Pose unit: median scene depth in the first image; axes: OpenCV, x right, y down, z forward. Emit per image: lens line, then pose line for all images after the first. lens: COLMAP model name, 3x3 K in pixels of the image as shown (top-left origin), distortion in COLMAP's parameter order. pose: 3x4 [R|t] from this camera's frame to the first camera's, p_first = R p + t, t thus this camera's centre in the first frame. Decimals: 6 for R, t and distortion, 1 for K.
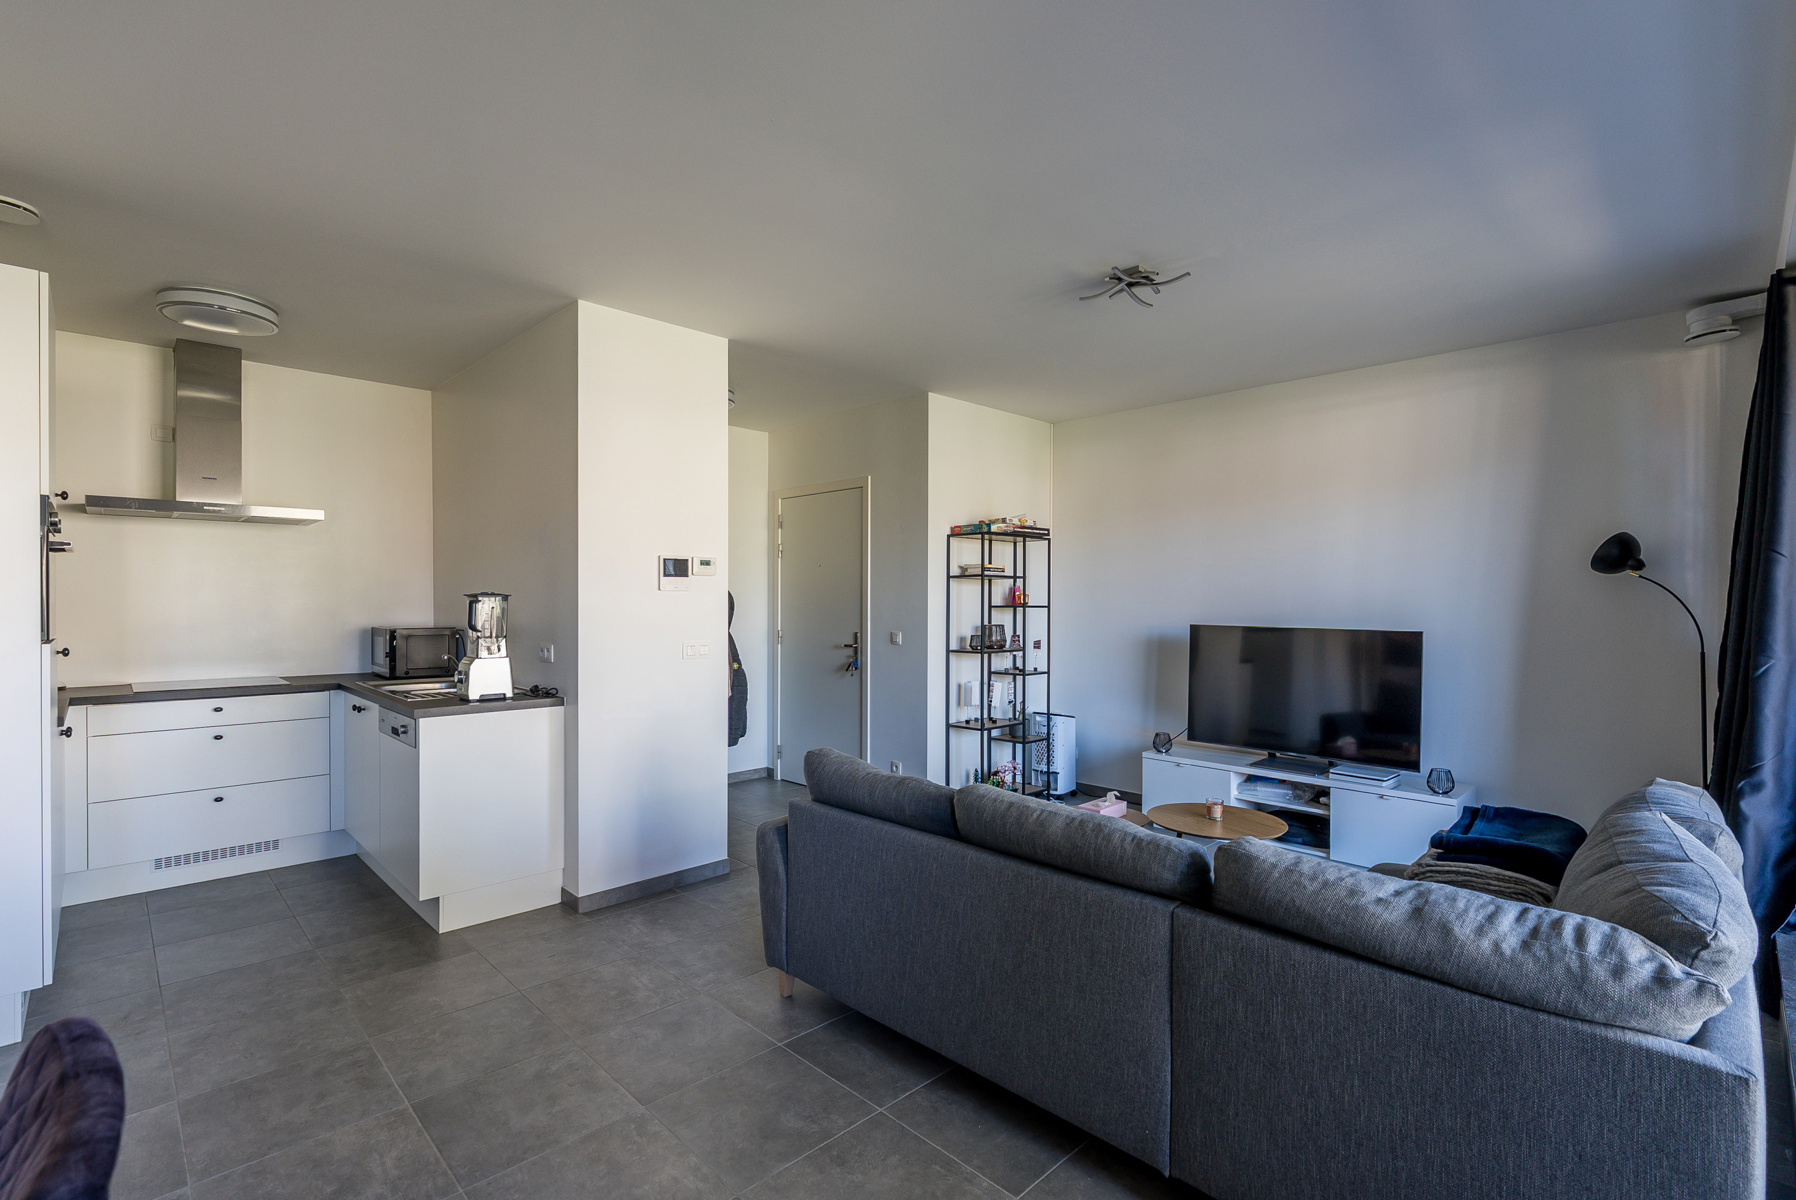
lens RADIAL K [[821.0, 0, 898.0], [0, 821.0, 600.0], [0, 0, 1]] dist [-0.013439, 0.012341]
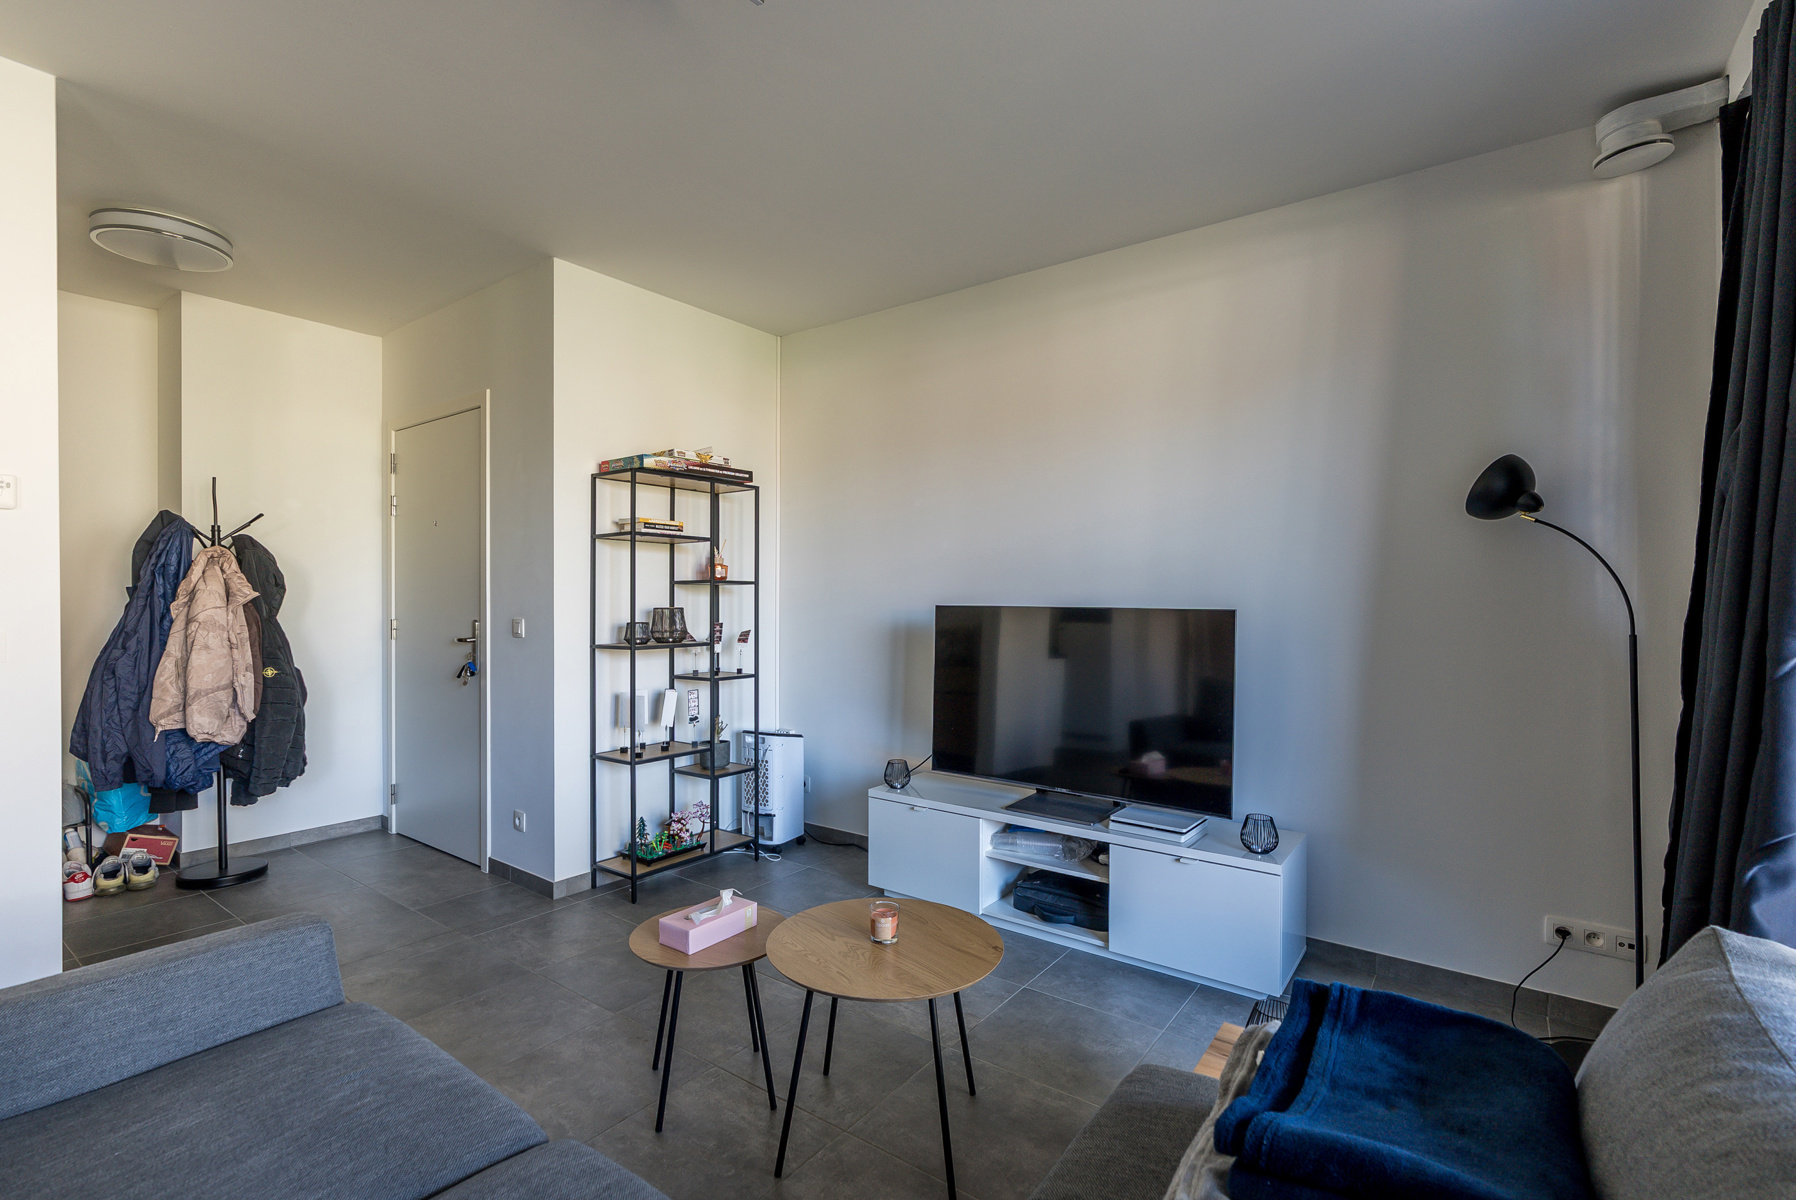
lens RADIAL K [[821.0, 0, 898.0], [0, 821.0, 600.0], [0, 0, 1]] dist [-0.013439, 0.012341]
pose [[0.987223, -0.001928, 0.159336, 0.204361], [0.001182, 0.999988, 0.004777, 0.021310], [-0.159343, -0.004528, 0.987213, 0.298657]]
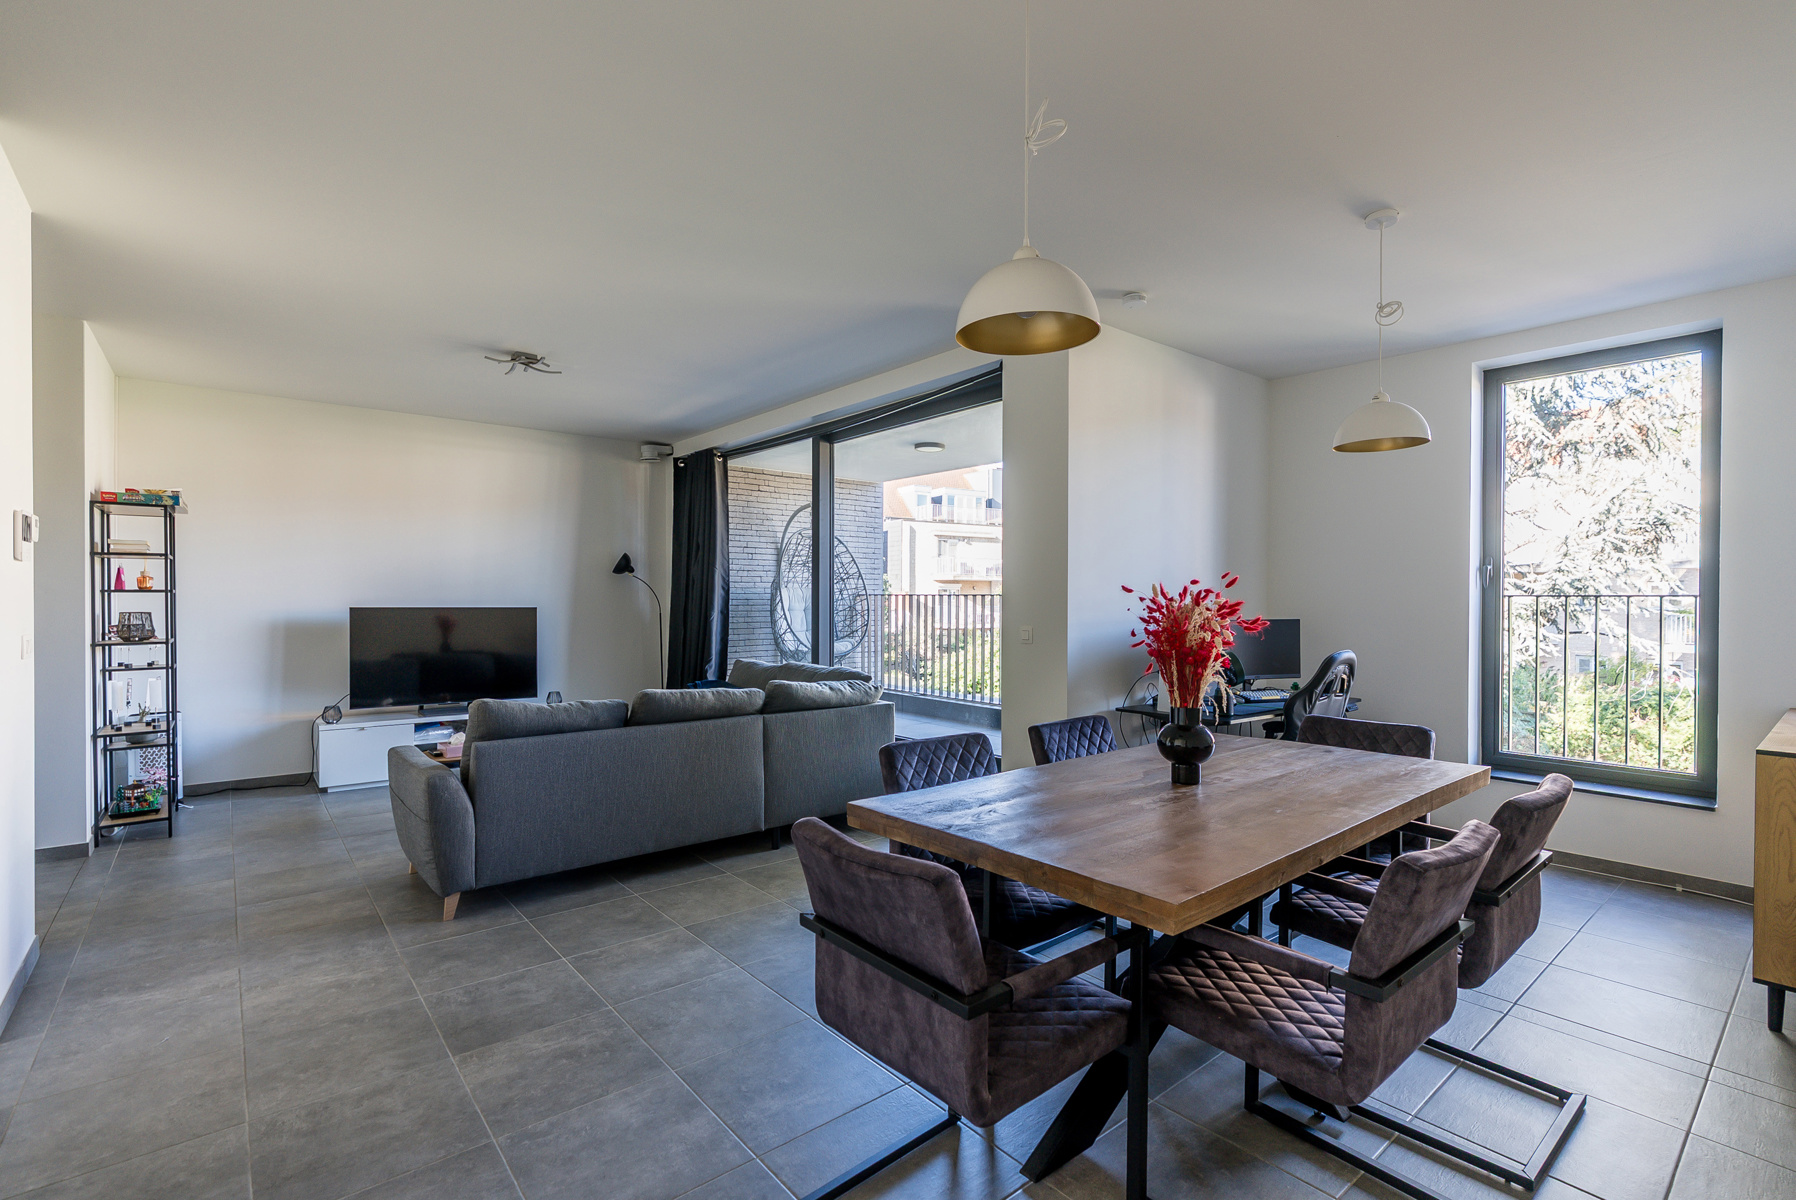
lens RADIAL K [[821.0, 0, 898.0], [0, 821.0, 600.0], [0, 0, 1]] dist [-0.013439, 0.012341]
pose [[0.073365, -0.005109, 0.997292, -0.684176], [-0.006565, 0.999963, 0.005605, 0.009636], [-0.997284, -0.006959, 0.073329, 0.154154]]
